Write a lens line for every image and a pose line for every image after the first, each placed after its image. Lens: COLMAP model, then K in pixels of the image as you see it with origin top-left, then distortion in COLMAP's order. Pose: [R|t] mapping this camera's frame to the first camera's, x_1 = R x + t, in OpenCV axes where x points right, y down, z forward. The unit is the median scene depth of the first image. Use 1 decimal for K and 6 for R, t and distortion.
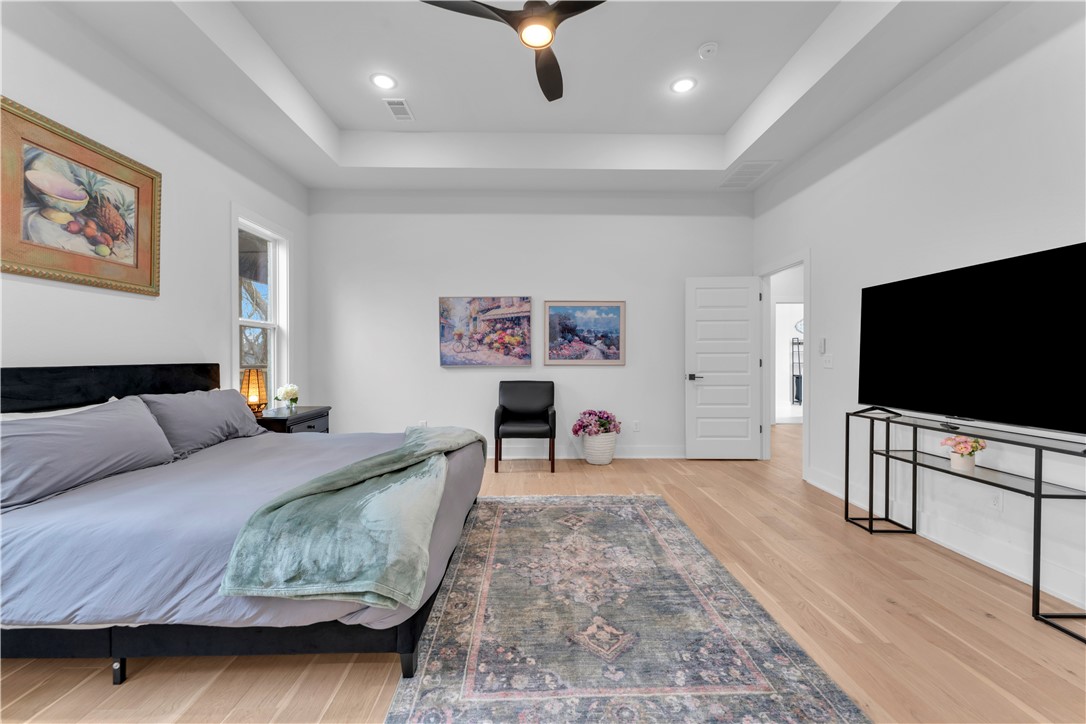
lens RADIAL K [[439.9, 0, 537.2], [0, 439.9, 359.4], [0, 0, 1]] dist [0.006788, -0.000129]
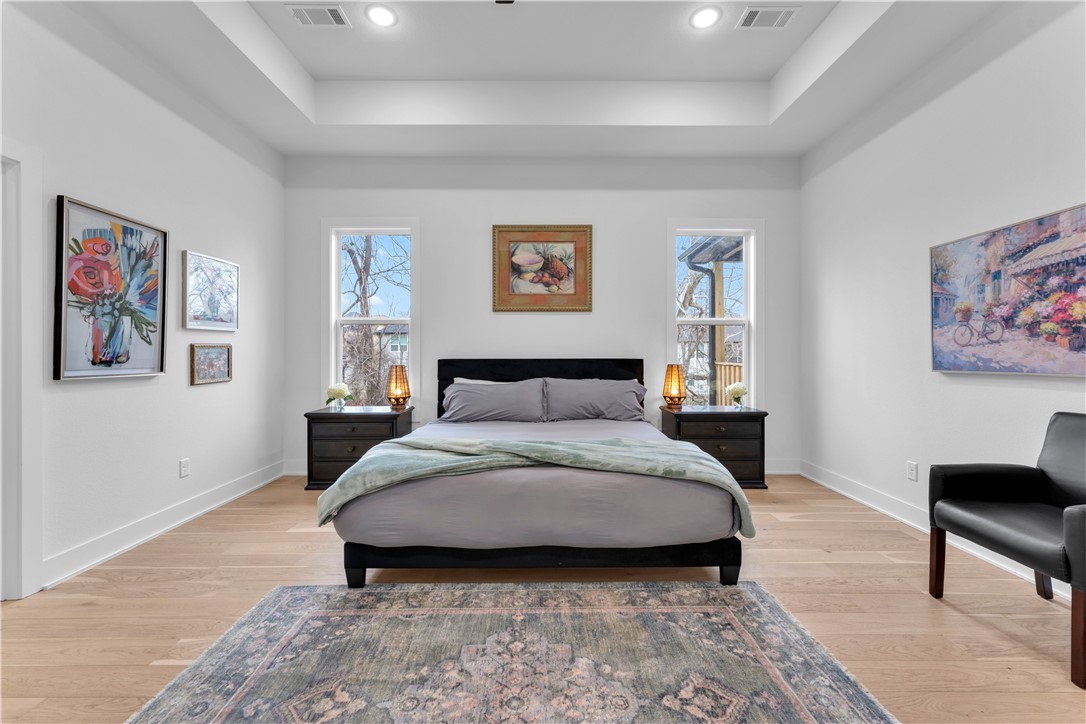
lens RADIAL K [[439.9, 0, 539.4], [0, 439.9, 354.2], [0, 0, 1]] dist [0.006788, -0.000129]
pose [[-0.004136, 0.002827, -0.999987, 0.449081], [-0.006463, 0.999975, 0.002854, -0.005244], [0.999971, 0.006474, -0.004118, 0.661708]]
